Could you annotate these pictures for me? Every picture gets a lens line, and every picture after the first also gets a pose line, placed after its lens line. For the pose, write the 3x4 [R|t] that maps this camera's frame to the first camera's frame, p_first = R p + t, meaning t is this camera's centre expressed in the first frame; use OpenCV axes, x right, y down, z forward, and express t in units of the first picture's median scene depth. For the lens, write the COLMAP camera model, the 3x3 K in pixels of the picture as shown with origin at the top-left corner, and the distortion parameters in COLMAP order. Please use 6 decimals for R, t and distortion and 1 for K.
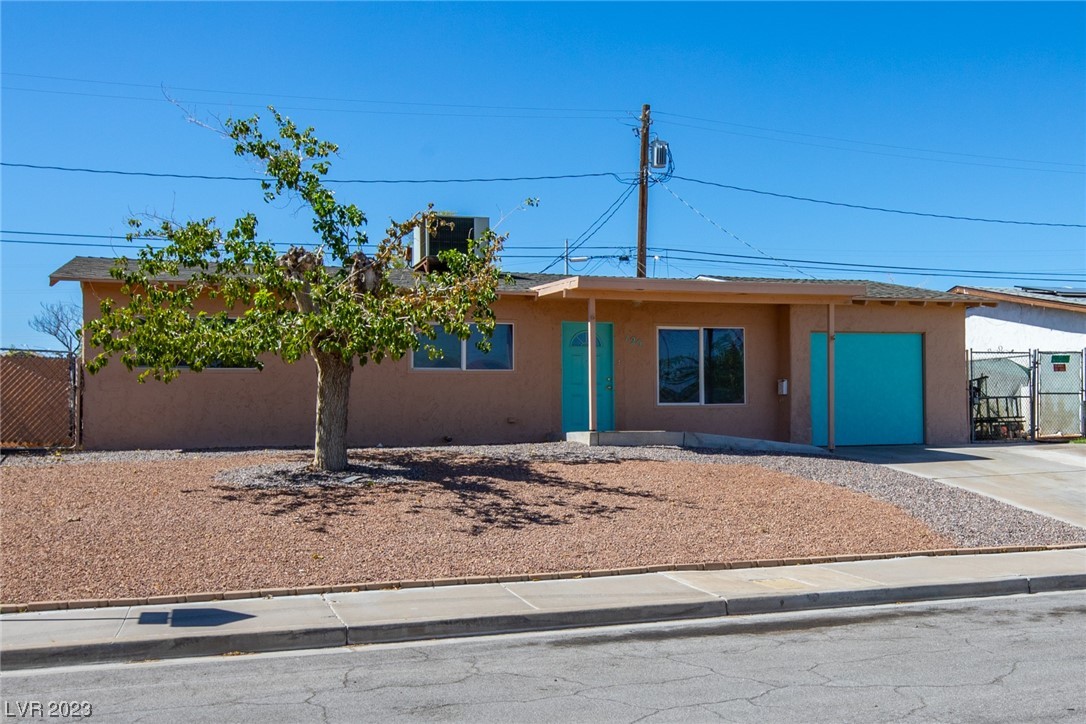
lens RADIAL K [[533.5, 0, 545.1], [0, 533.5, 366.0], [0, 0, 1]] dist [0.005829, -0.004126]
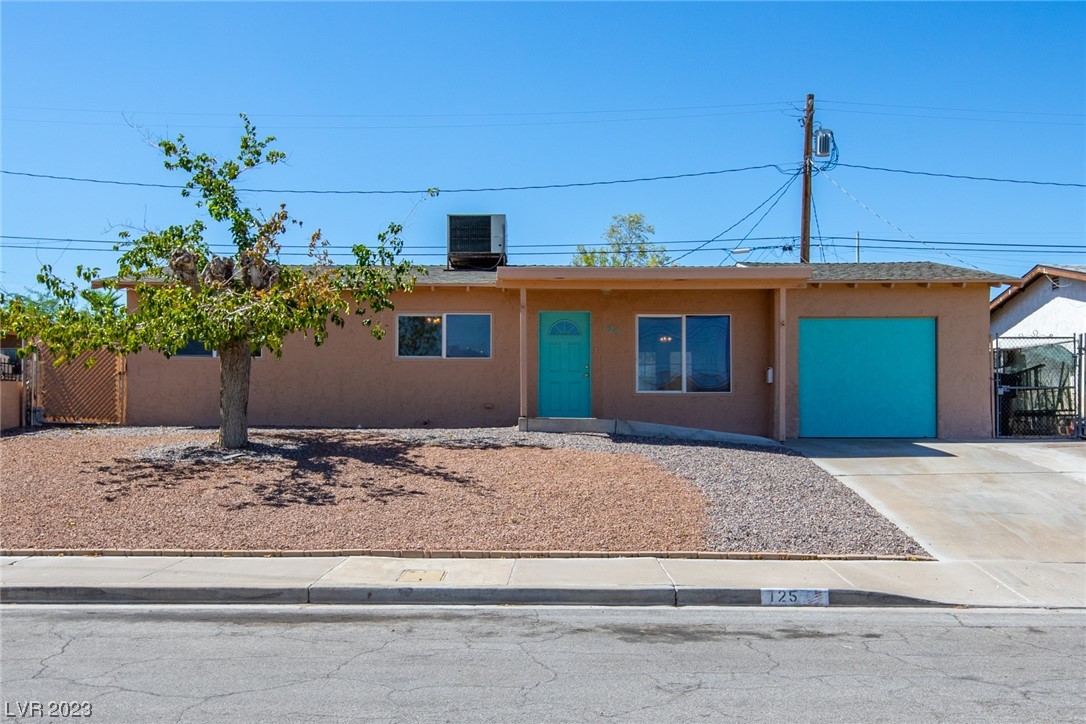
lens RADIAL K [[504.8, 0, 543.1], [0, 504.8, 360.3], [0, 0, 1]] dist [-0.000104, 0.000744]
pose [[0.985944, -0.000590, -0.167076, 0.631524], [0.002488, 0.999935, 0.011153, 0.002998], [0.167058, -0.011412, 0.985881, 0.102481]]
